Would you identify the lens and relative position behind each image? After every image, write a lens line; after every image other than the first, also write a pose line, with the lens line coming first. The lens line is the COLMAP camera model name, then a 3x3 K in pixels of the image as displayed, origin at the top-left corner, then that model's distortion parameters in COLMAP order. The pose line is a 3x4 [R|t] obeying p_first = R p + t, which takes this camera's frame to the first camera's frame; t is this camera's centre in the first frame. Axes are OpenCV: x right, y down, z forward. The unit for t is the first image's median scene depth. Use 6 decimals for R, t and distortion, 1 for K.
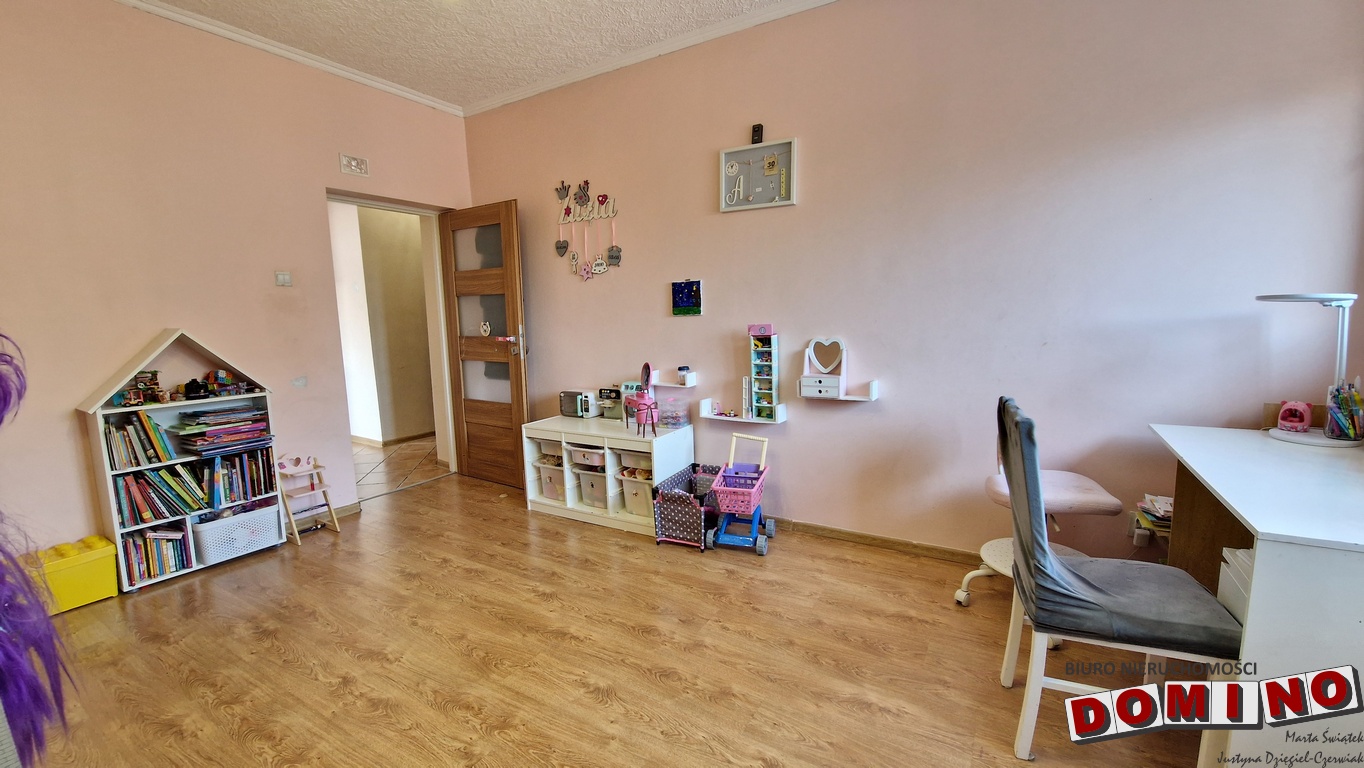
lens RADIAL K [[552.0, 0, 674.7], [0, 552.0, 388.9], [0, 0, 1]] dist [-0.000470, -0.000701]
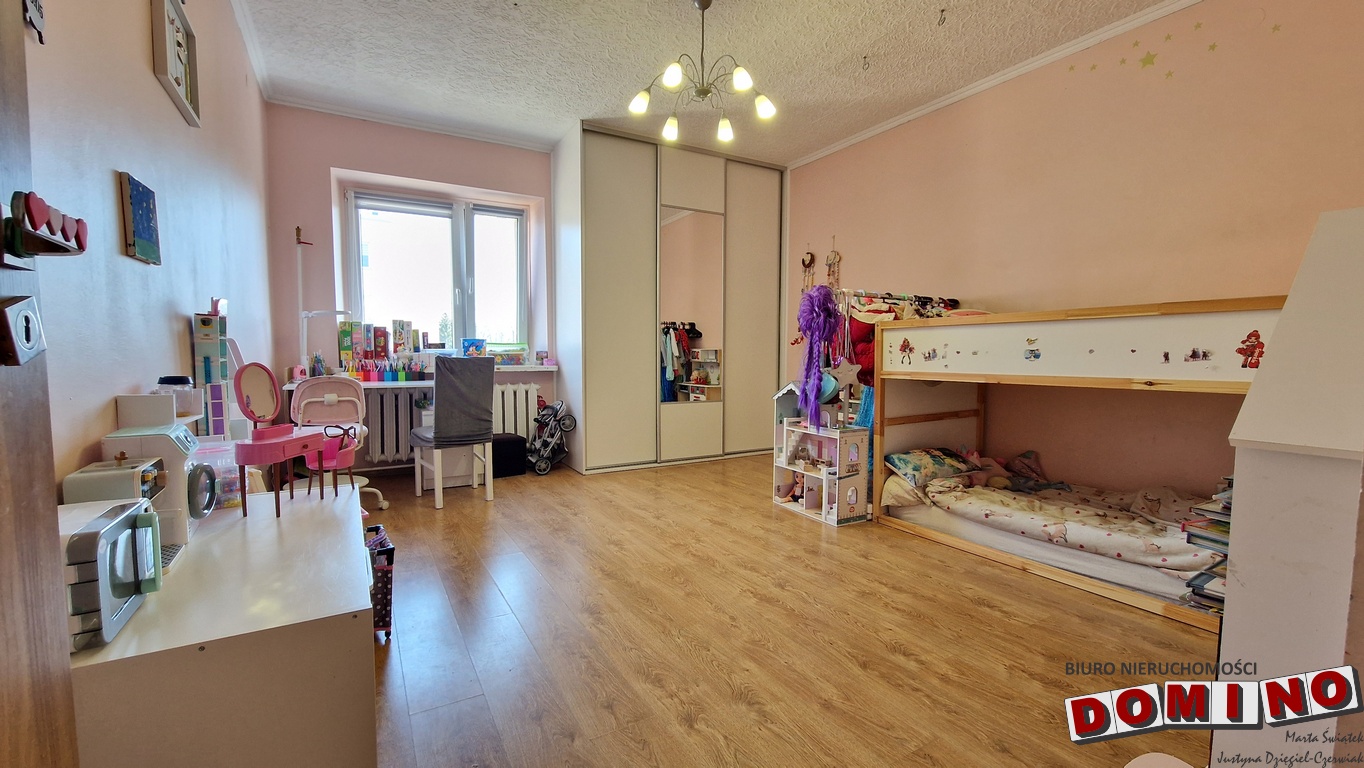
lens RADIAL K [[552.0, 0, 678.0], [0, 552.0, 389.3], [0, 0, 1]] dist [-0.000470, -0.000701]
pose [[-0.883333, -0.011393, 0.468607, -0.606883], [0.082248, 0.980428, 0.178875, -0.083498], [-0.461473, 0.196548, -0.865108, 1.308403]]
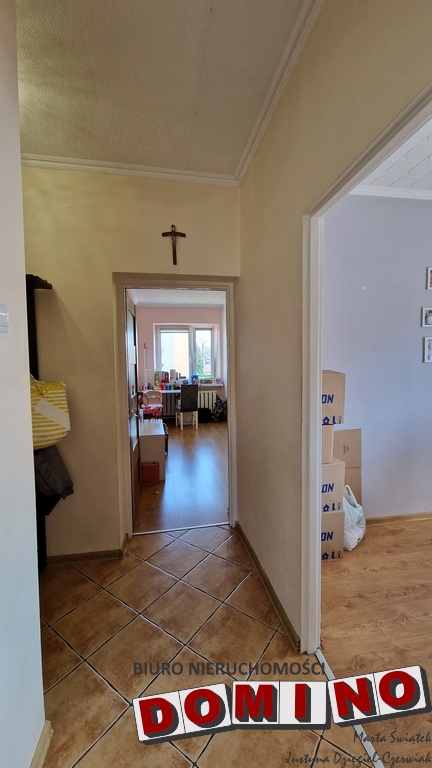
lens RADIAL K [[311.6, 0, 210.7], [0, 311.6, 380.5], [0, 0, 1]] dist [-0.006967, 0.000528]
pose [[-0.664147, -0.017106, 0.747406, -1.344510], [0.130934, 0.981625, 0.138815, -0.279412], [-0.736047, 0.190054, -0.649704, 1.762758]]
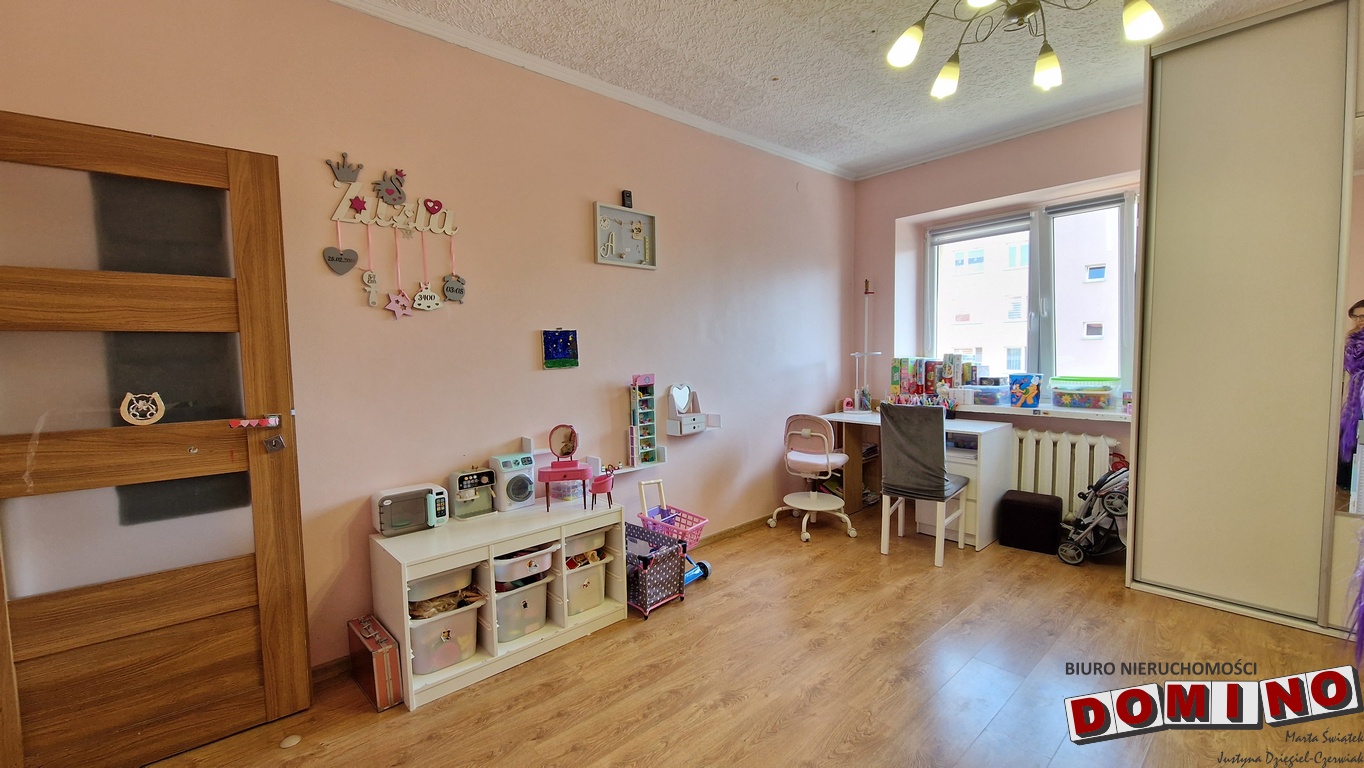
lens RADIAL K [[552.0, 0, 677.6], [0, 552.0, 390.2], [0, 0, 1]] dist [-0.000470, -0.000701]
pose [[0.293397, -0.050973, 0.954631, -0.836228], [0.147266, 0.989068, 0.007551, -0.084642], [-0.944580, 0.138369, 0.297696, 0.618057]]
